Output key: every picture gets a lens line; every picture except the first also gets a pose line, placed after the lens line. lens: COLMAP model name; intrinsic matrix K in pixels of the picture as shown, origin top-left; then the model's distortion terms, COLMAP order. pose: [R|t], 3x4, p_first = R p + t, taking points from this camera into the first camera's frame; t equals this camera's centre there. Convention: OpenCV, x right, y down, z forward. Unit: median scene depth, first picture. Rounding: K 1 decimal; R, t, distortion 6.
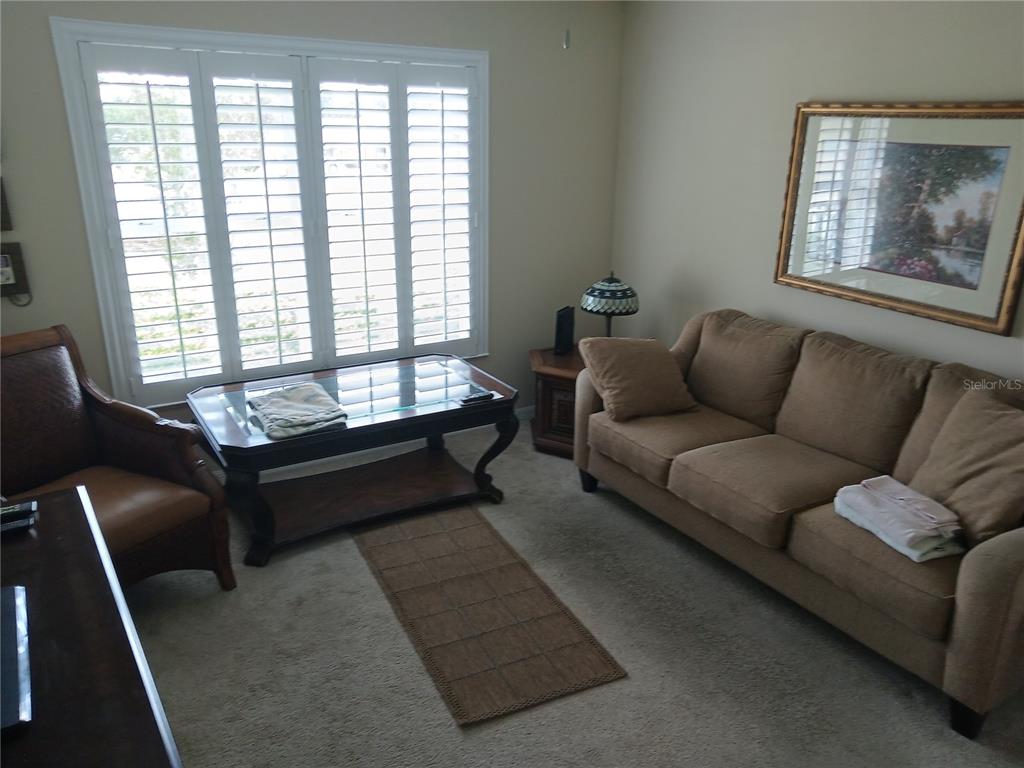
lens RADIAL K [[766.7, 0, 517.6], [0, 766.7, 382.9], [0, 0, 1]] dist [-0.005274, 0.004354]
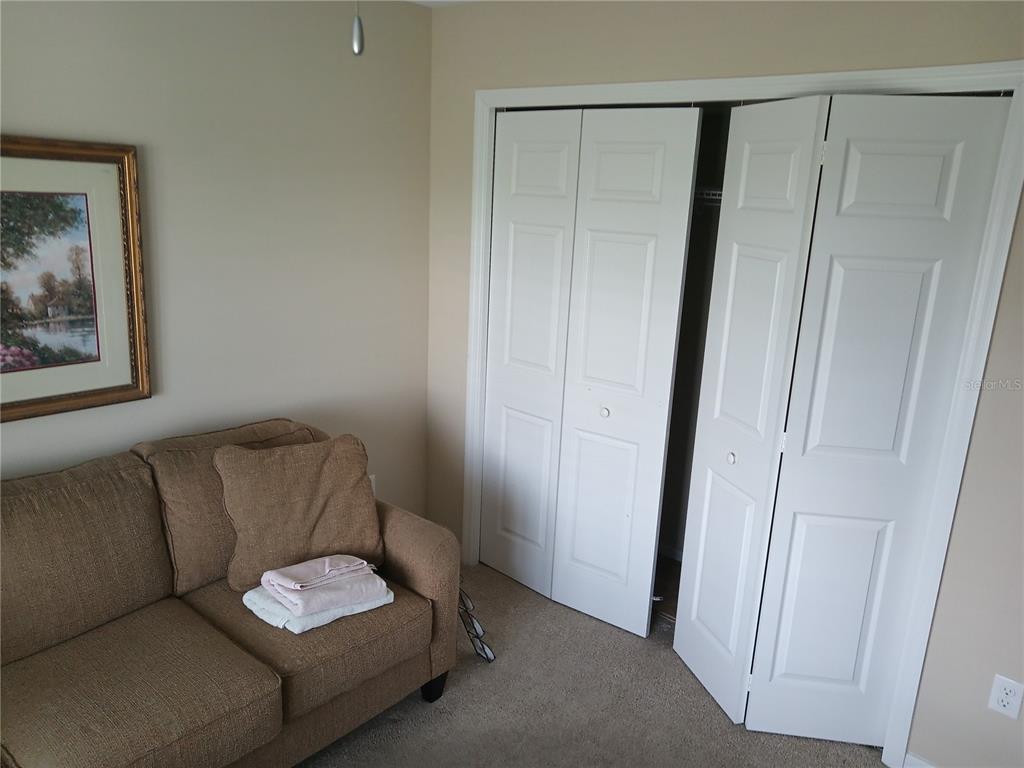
lens RADIAL K [[766.7, 0, 517.6], [0, 766.7, 382.9], [0, 0, 1]] dist [-0.005274, 0.004354]
pose [[-0.276071, -0.269936, 0.922453, -0.310403], [0.261770, 0.902353, 0.342396, -0.267915], [-0.924803, 0.335996, -0.178452, 0.735861]]
